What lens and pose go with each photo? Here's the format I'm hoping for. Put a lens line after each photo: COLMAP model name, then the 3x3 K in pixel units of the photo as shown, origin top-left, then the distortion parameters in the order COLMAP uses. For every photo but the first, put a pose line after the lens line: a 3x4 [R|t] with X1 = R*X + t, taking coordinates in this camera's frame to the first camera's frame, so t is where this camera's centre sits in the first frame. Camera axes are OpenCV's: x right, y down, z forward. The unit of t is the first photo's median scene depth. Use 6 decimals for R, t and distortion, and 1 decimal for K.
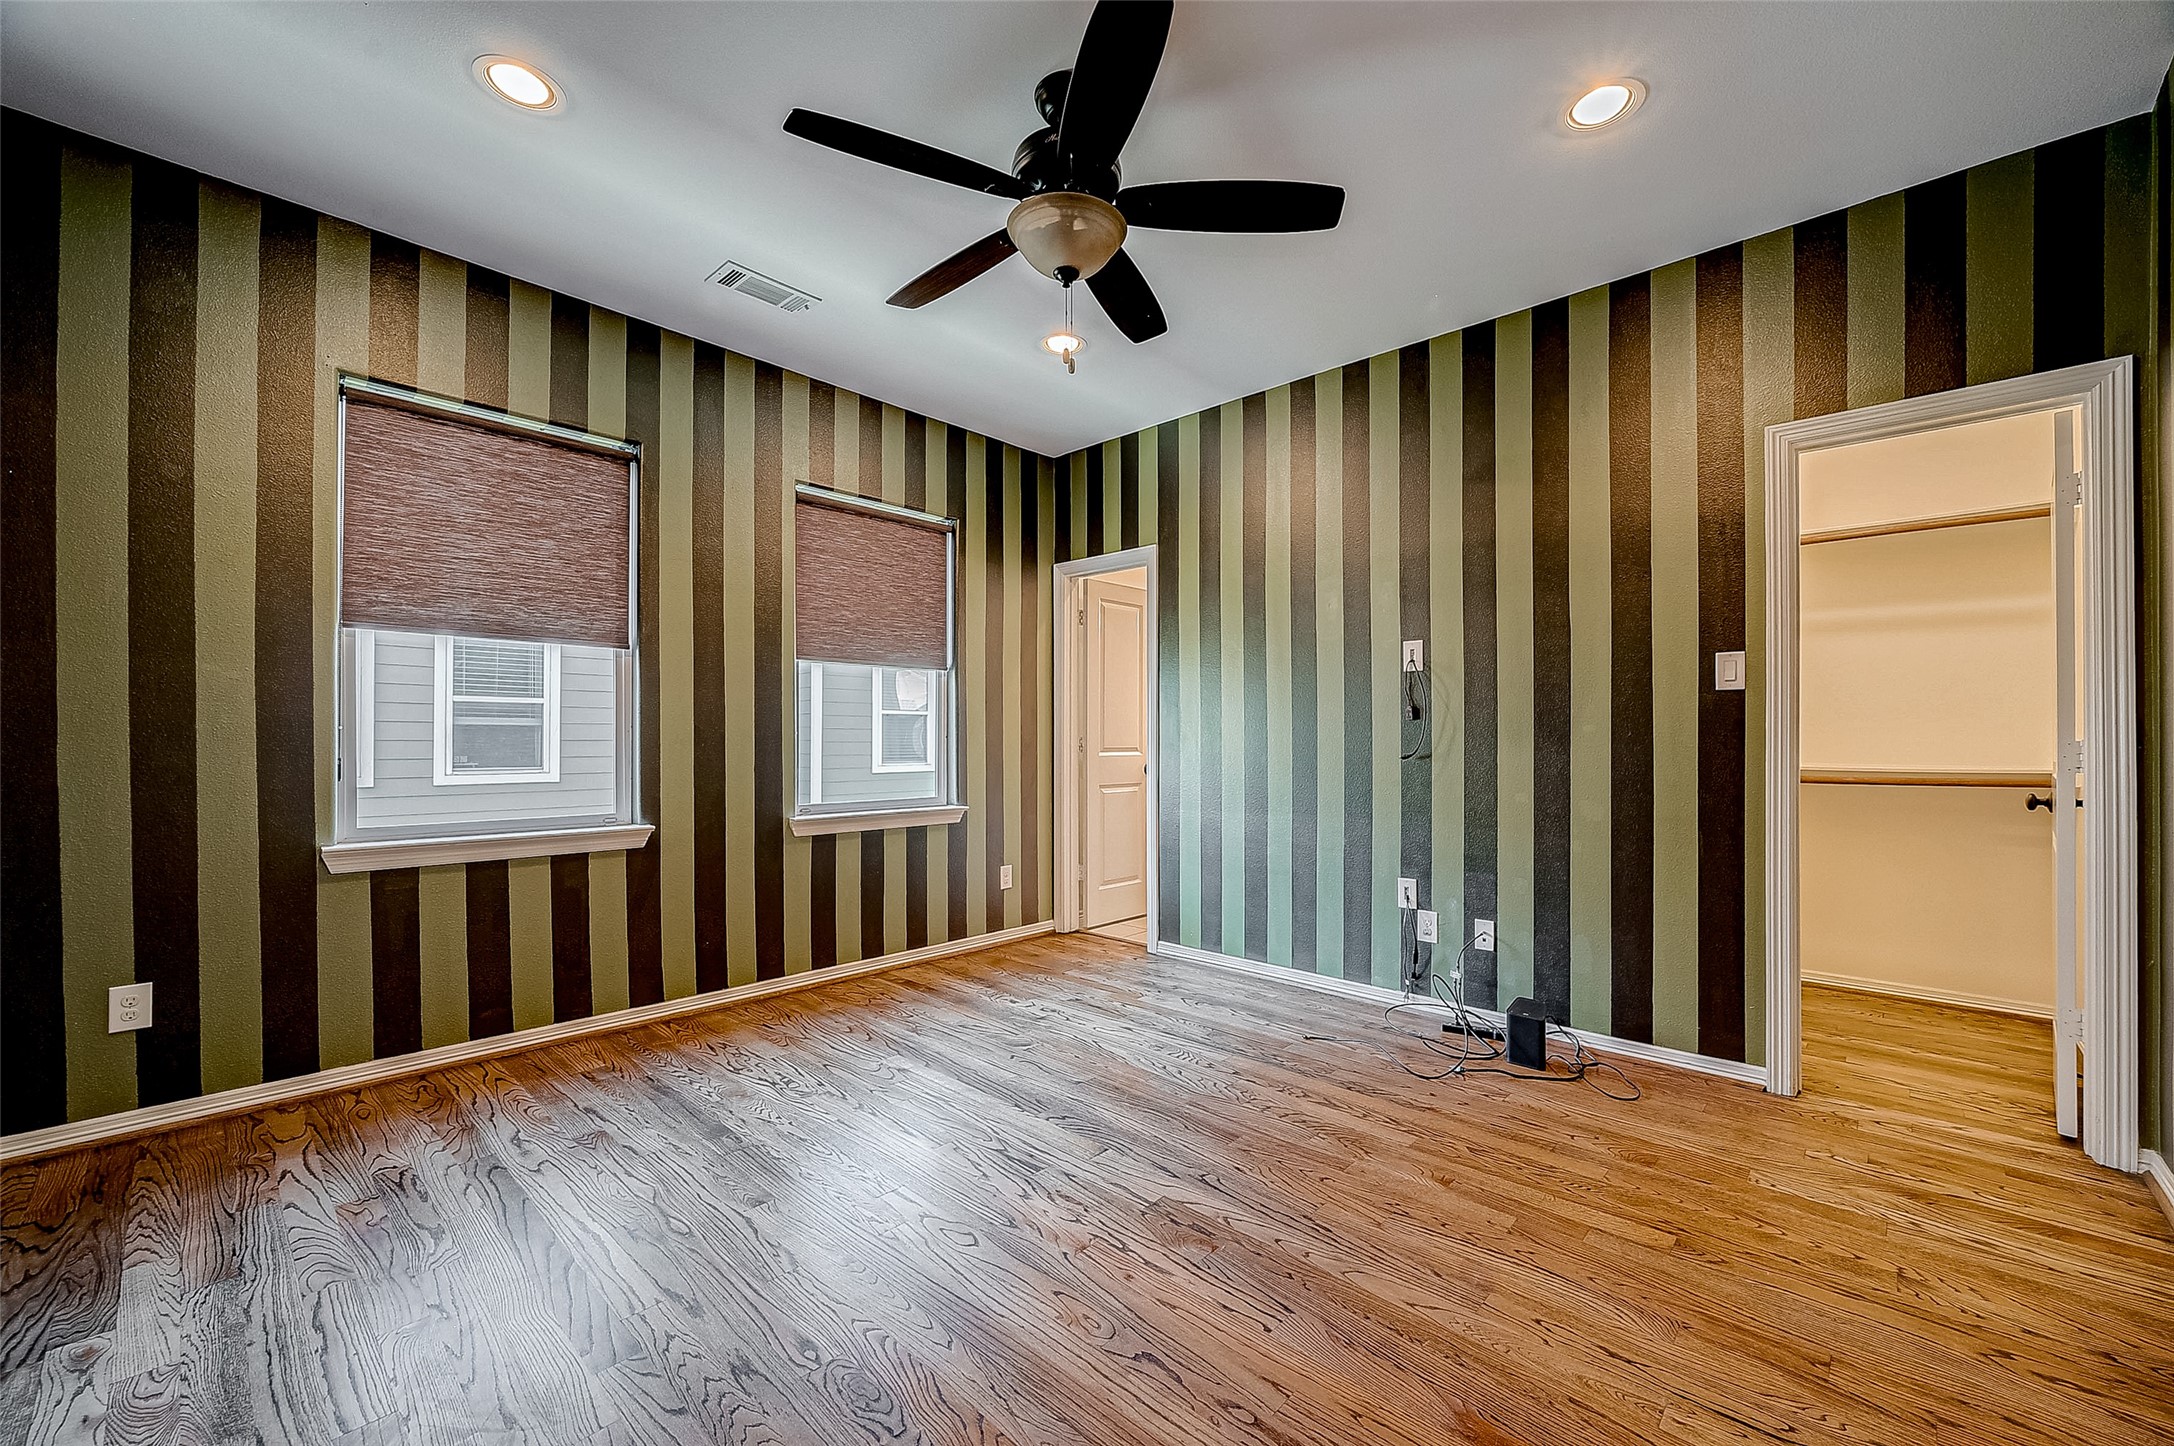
lens RADIAL K [[860.1, 0, 1093.4], [0, 860.1, 733.5], [0, 0, 1]] dist [0.000440, 0.000620]
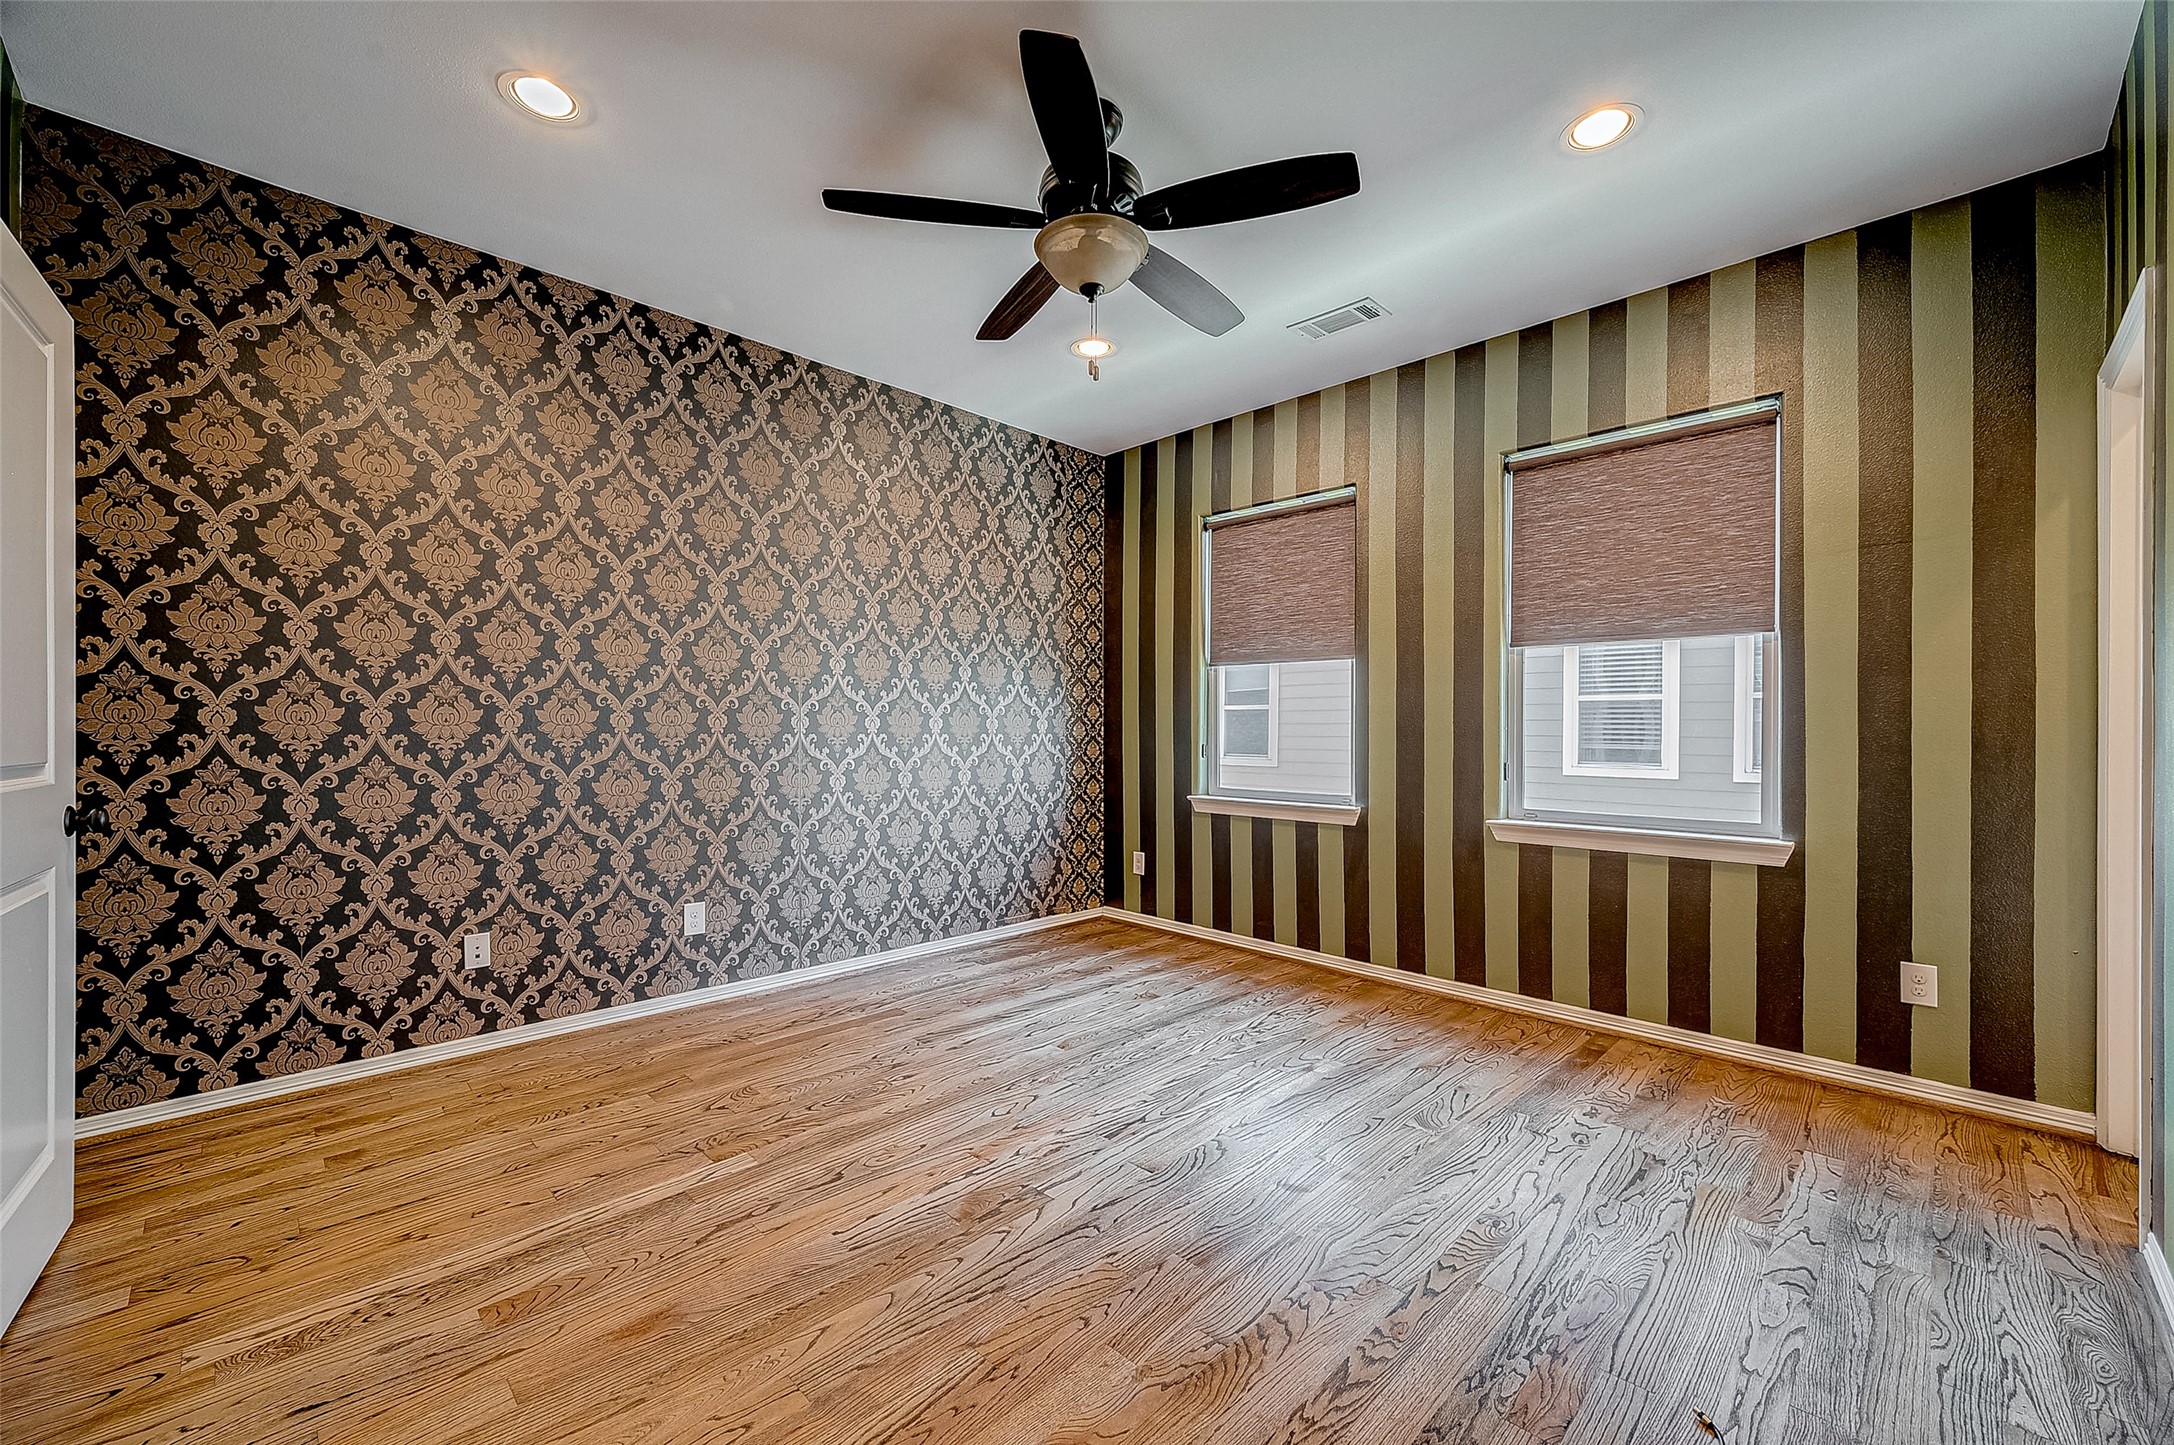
lens RADIAL K [[848.4, 0, 1083.3], [0, 848.4, 733.3], [0, 0, 1]] dist [-0.000181, 0.000202]
pose [[-0.028466, 0.001627, -0.999593, 0.668325], [0.001068, 0.999998, 0.001597, 0.003218], [0.999594, -0.001022, -0.028468, 0.677848]]
